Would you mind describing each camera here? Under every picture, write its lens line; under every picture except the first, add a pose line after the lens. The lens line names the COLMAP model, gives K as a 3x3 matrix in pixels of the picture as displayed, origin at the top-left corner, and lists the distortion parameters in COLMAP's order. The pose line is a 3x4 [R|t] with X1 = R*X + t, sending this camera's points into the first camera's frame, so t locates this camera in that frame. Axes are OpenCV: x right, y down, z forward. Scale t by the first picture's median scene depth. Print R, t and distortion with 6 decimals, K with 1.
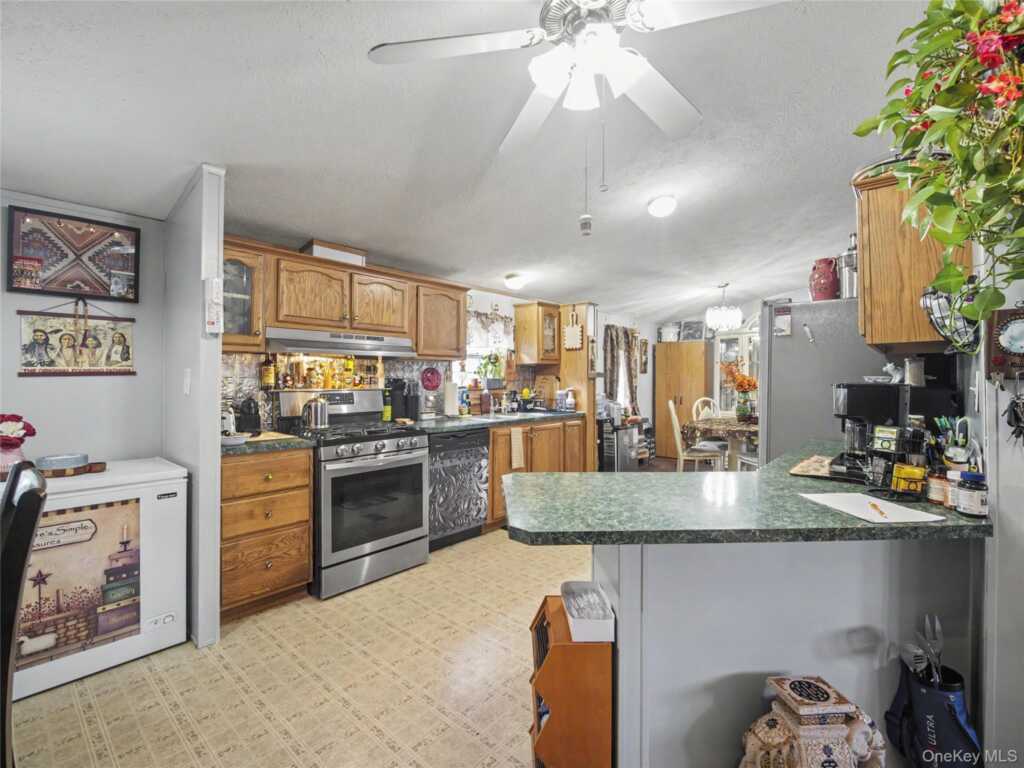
lens RADIAL K [[470.2, 0, 514.5], [0, 470.2, 372.5], [0, 0, 1]] dist [-0.015783, -0.000645]
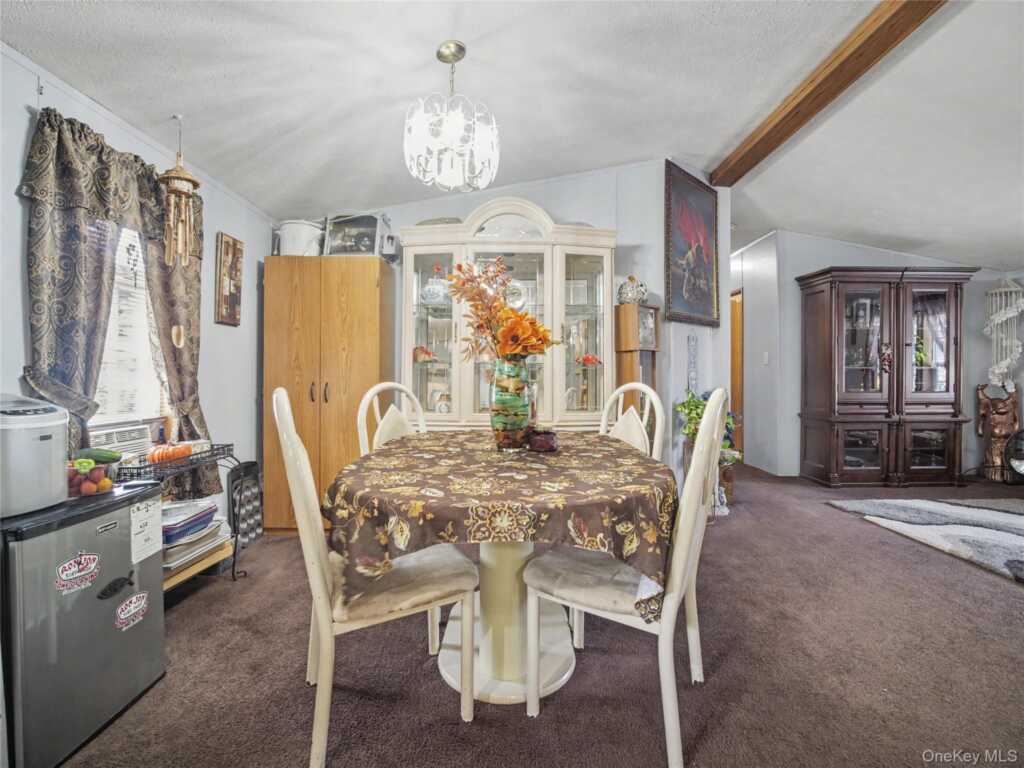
lens RADIAL K [[470.2, 0, 514.5], [0, 470.2, 372.5], [0, 0, 1]] dist [-0.015783, -0.000645]
pose [[0.752016, 0.001755, 0.659142, 0.392411], [-0.007716, 0.999951, 0.006140, 0.072071], [-0.659100, -0.009703, 0.751993, 1.094484]]
